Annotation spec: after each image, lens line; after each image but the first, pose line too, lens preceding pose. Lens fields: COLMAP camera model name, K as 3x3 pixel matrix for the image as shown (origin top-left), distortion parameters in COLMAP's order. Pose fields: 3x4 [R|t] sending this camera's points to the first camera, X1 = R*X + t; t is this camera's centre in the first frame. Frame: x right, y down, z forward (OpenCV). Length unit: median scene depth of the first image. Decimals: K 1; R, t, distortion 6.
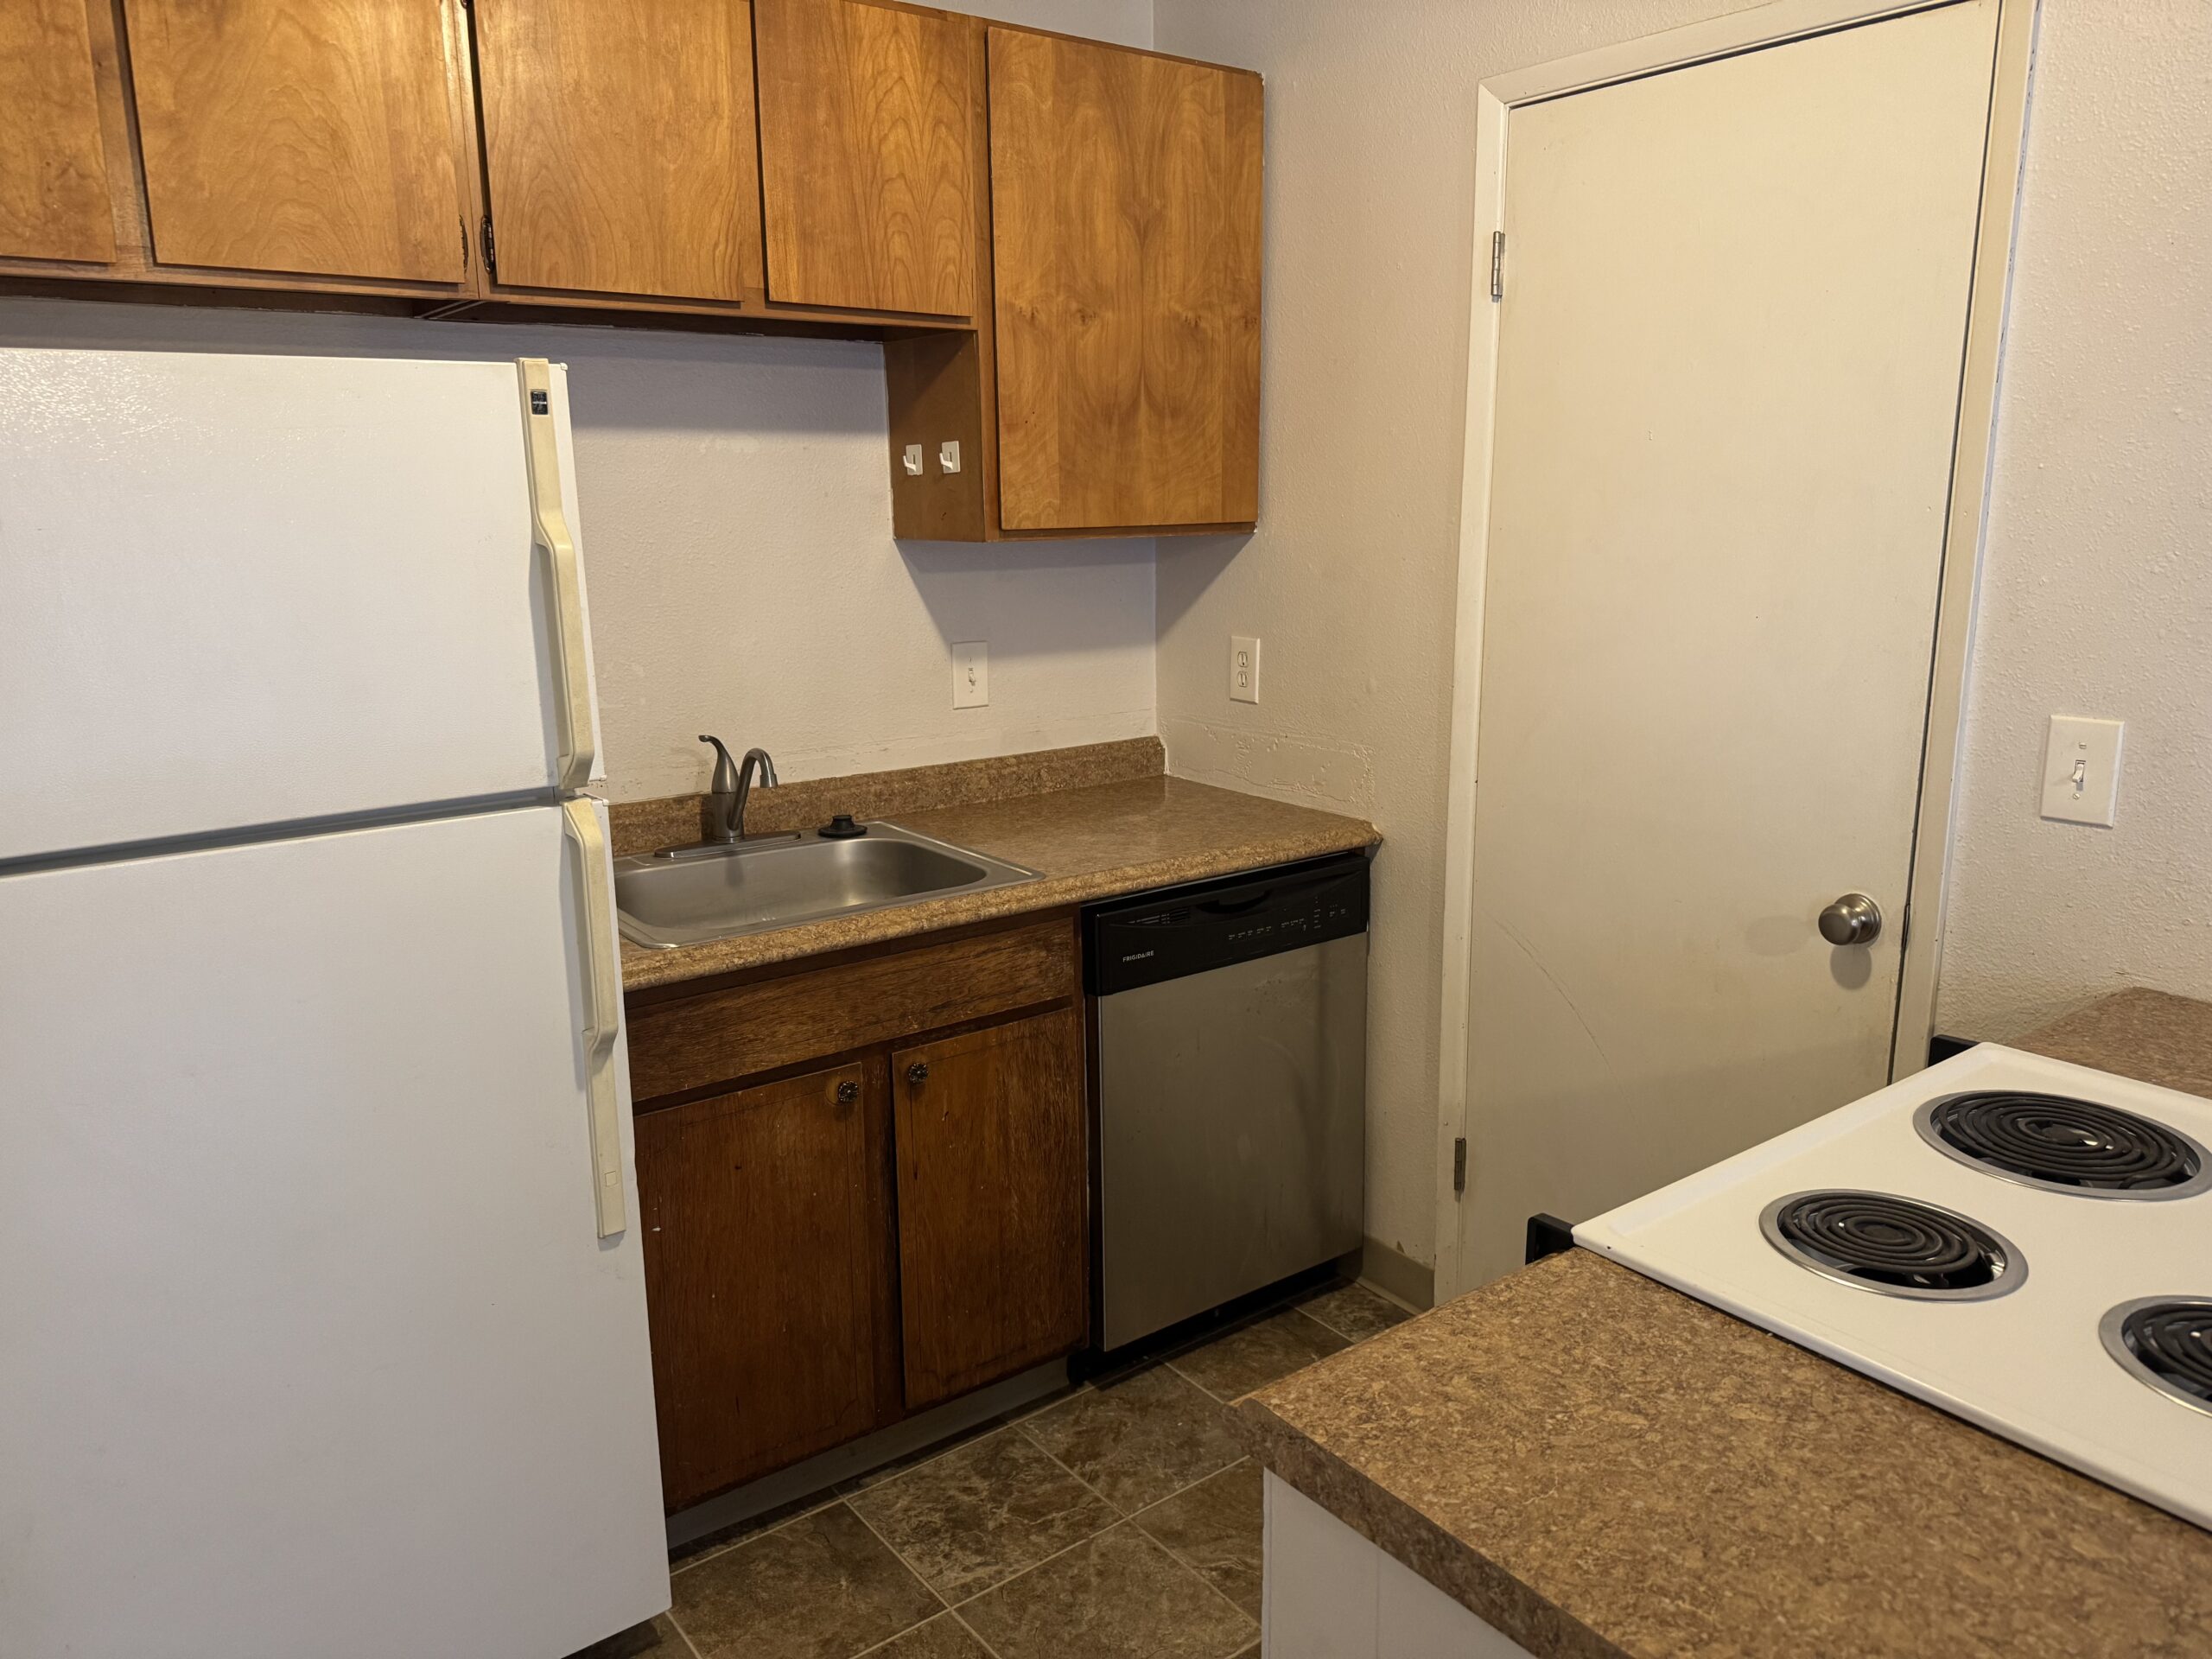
lens RADIAL K [[1560.8, 0, 1104.6], [0, 1560.8, 842.8], [0, 0, 1]] dist [0.053173, -0.060004]
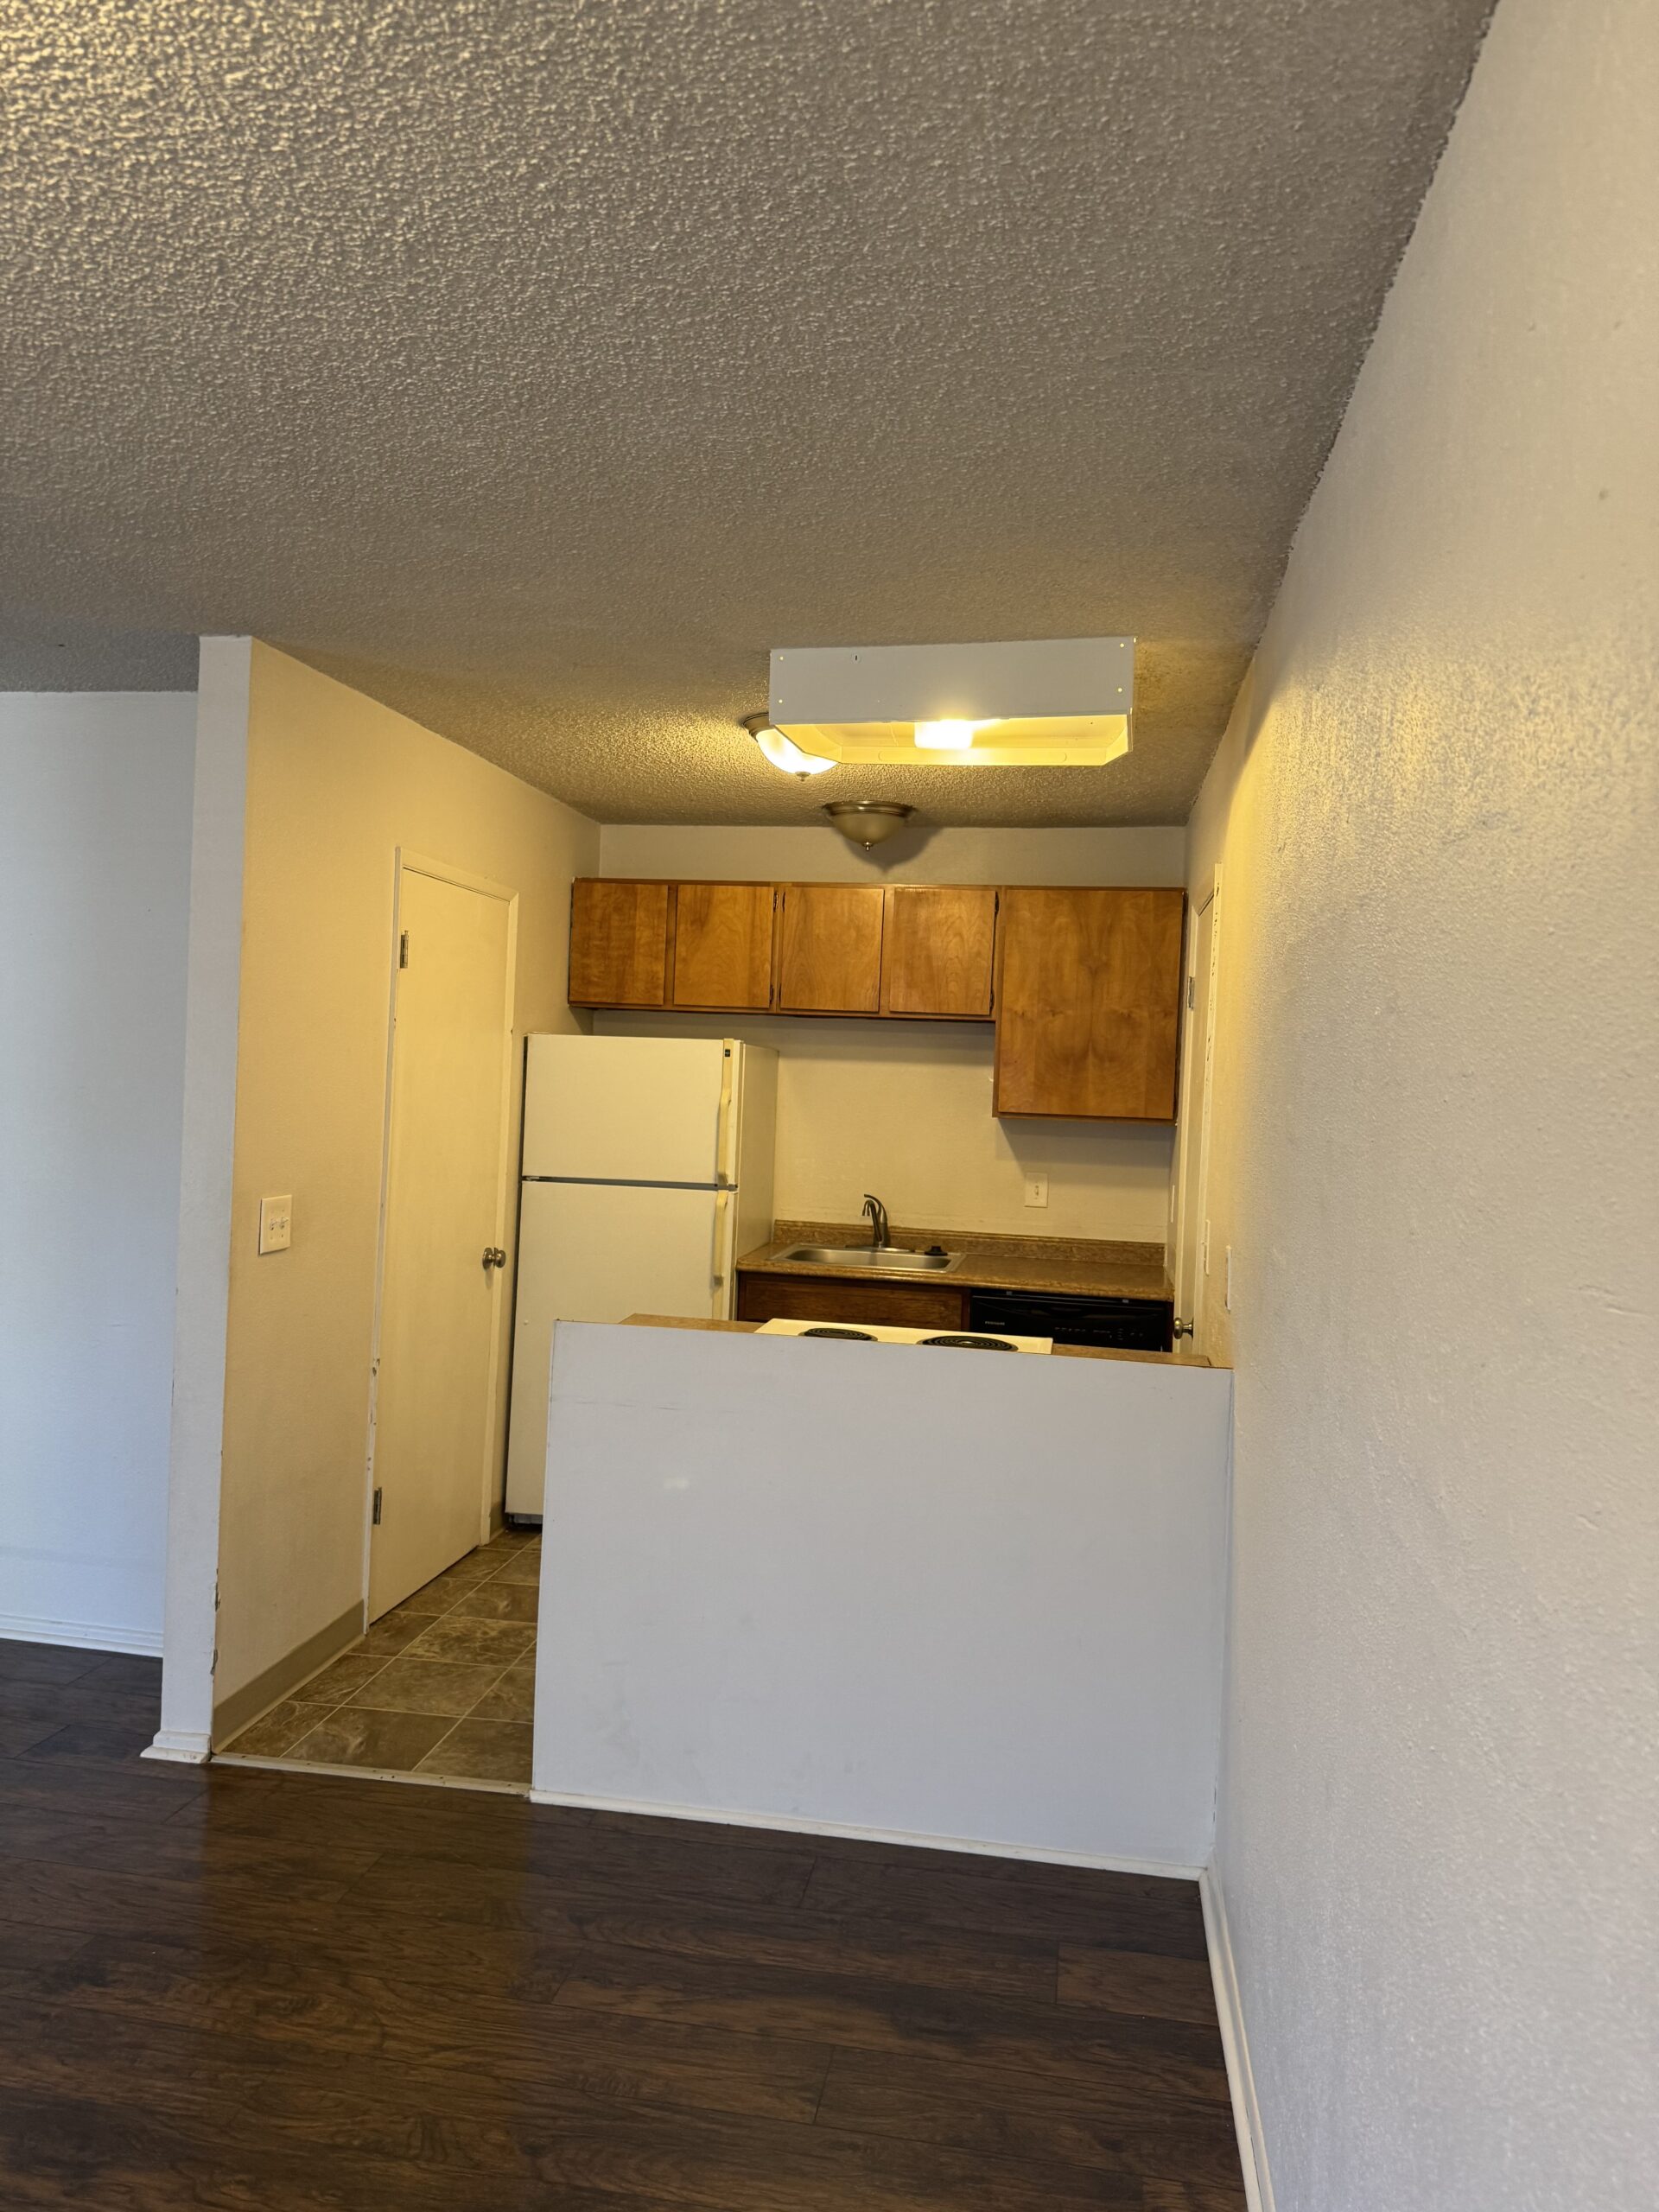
lens RADIAL K [[1560.8, 0, 849.7], [0, 1560.8, 1085.7], [0, 0, 1]] dist [0.053173, -0.060004]
pose [[0.691023, 0.038604, -0.721801, 1.251859], [-0.205758, 0.967767, -0.145225, 0.102738], [0.692929, 0.248870, 0.676693, -0.523129]]
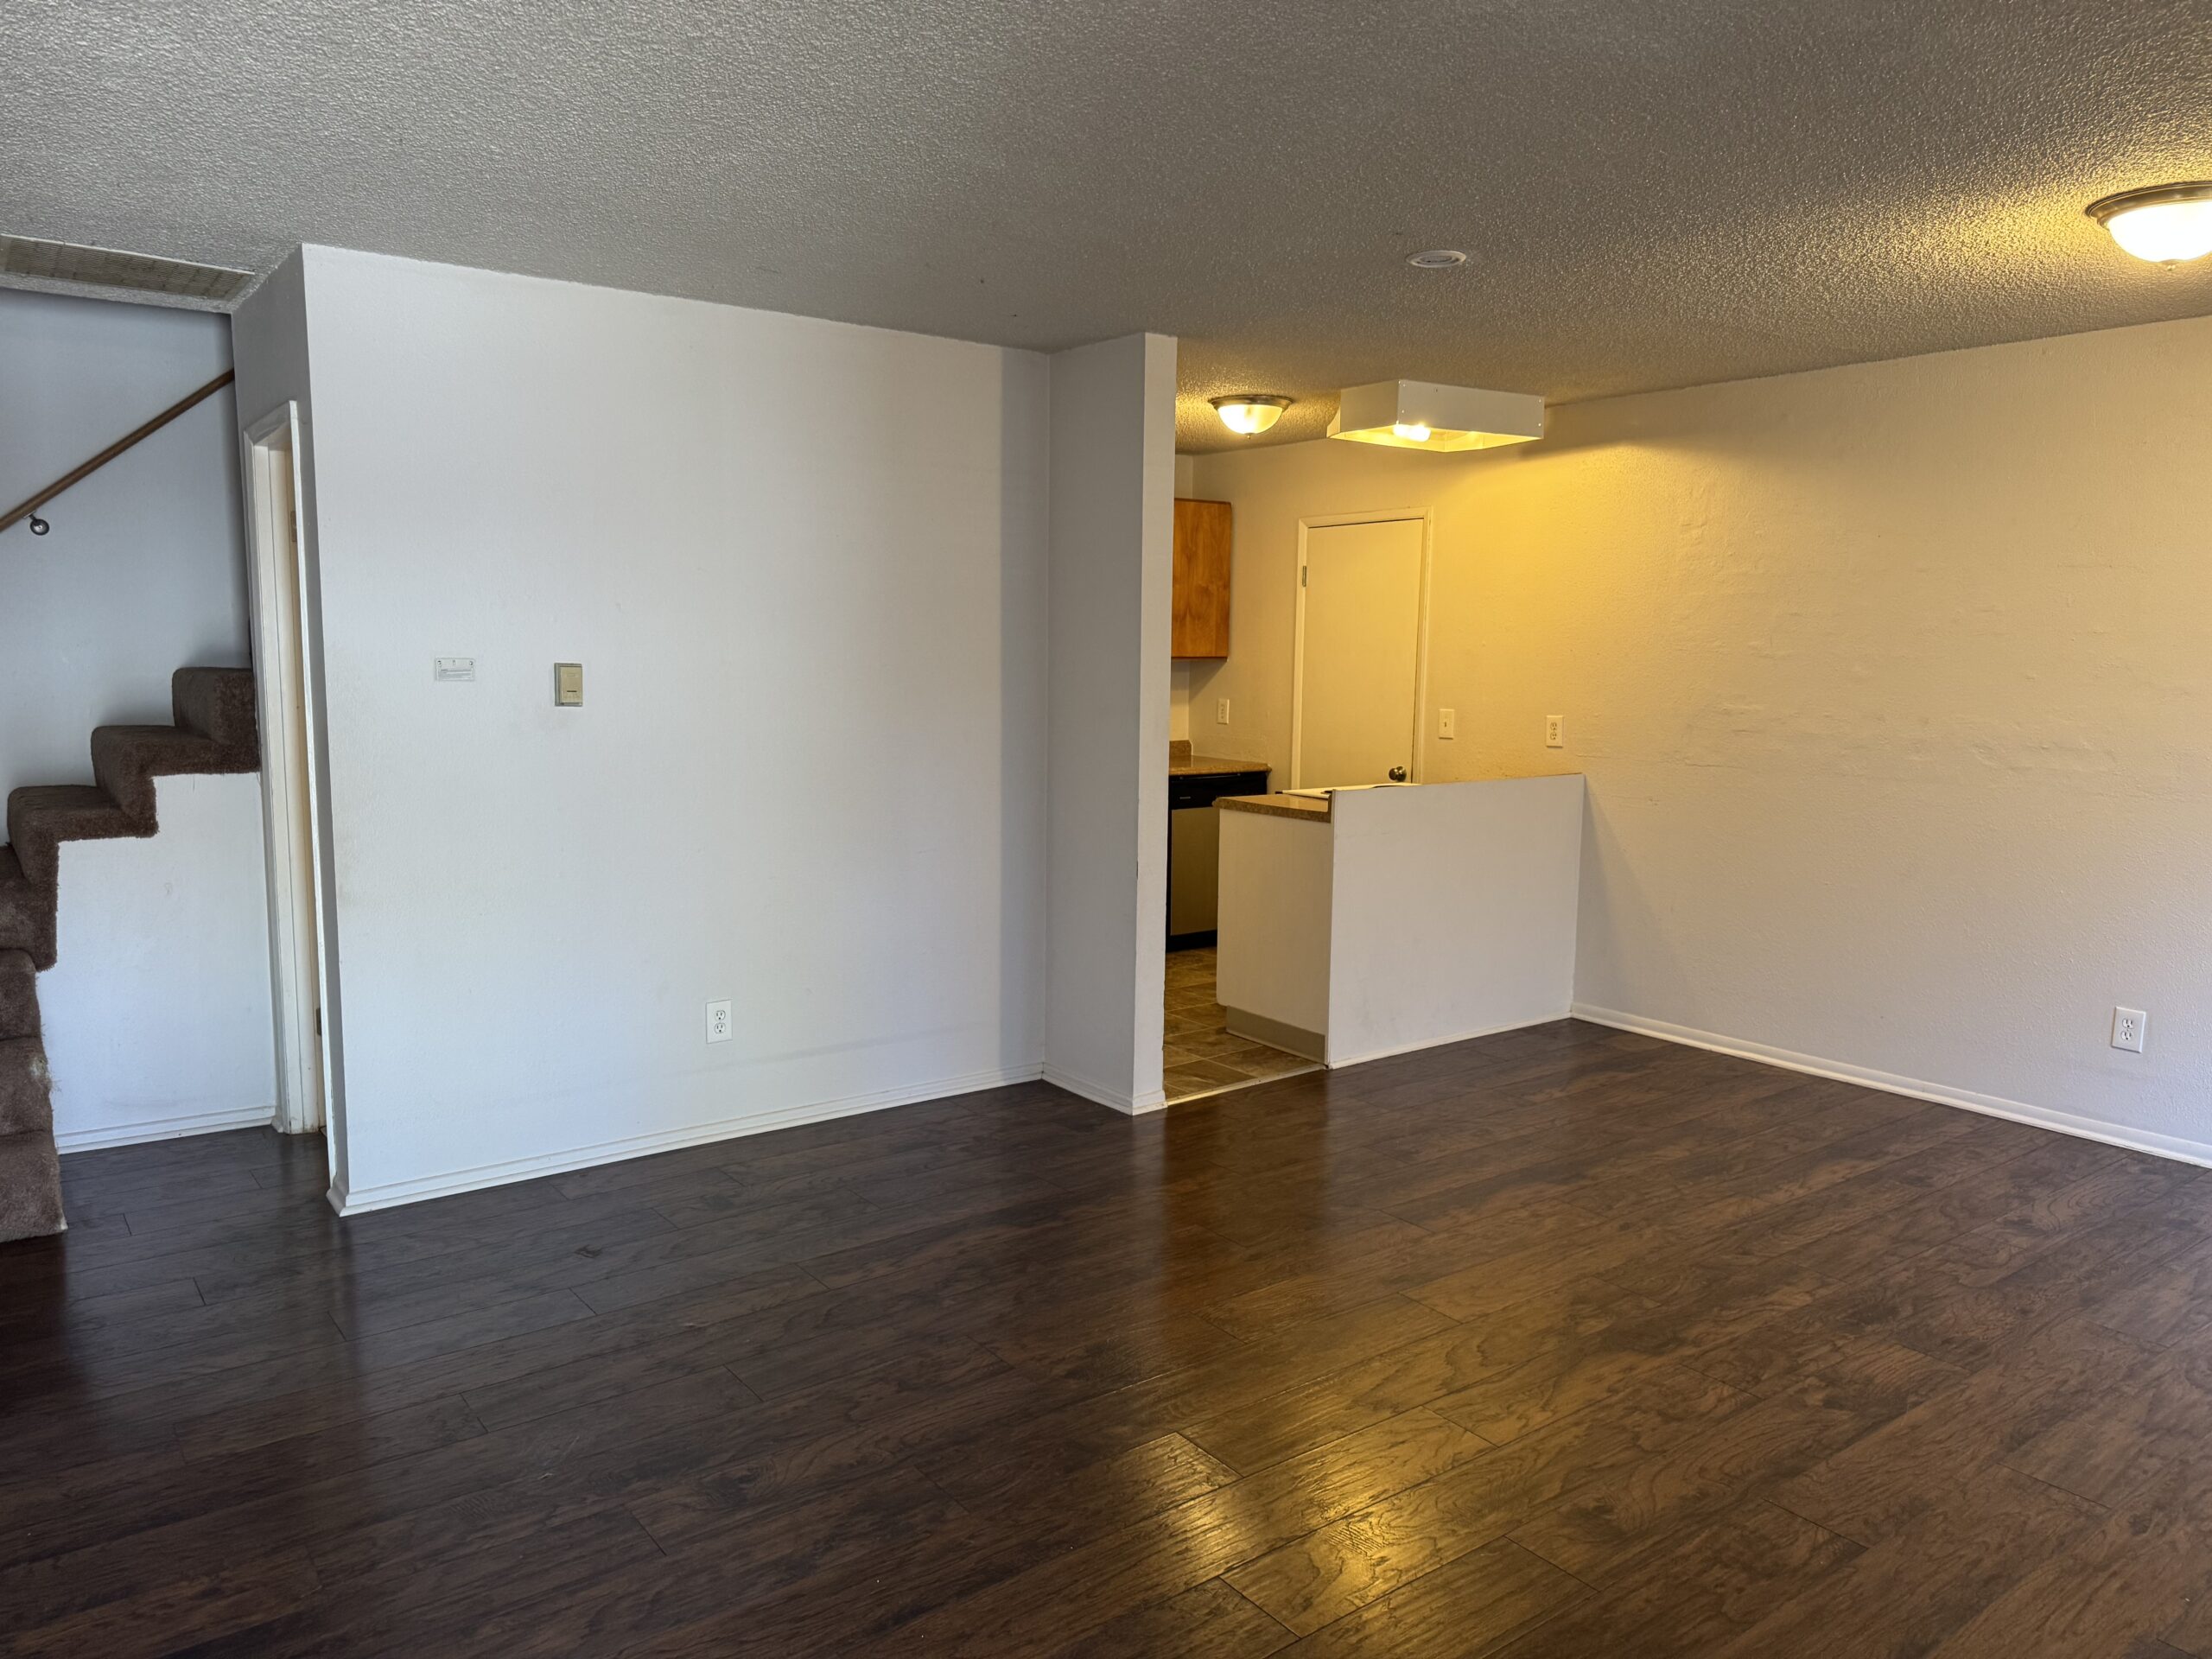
lens RADIAL K [[1560.8, 0, 1114.6], [0, 1560.8, 834.9], [0, 0, 1]] dist [0.053173, -0.060004]
pose [[0.999707, 0.017038, 0.017210, -0.158318], [-0.015206, 0.994726, -0.101434, 0.427421], [-0.018848, 0.101142, 0.994693, -1.866254]]
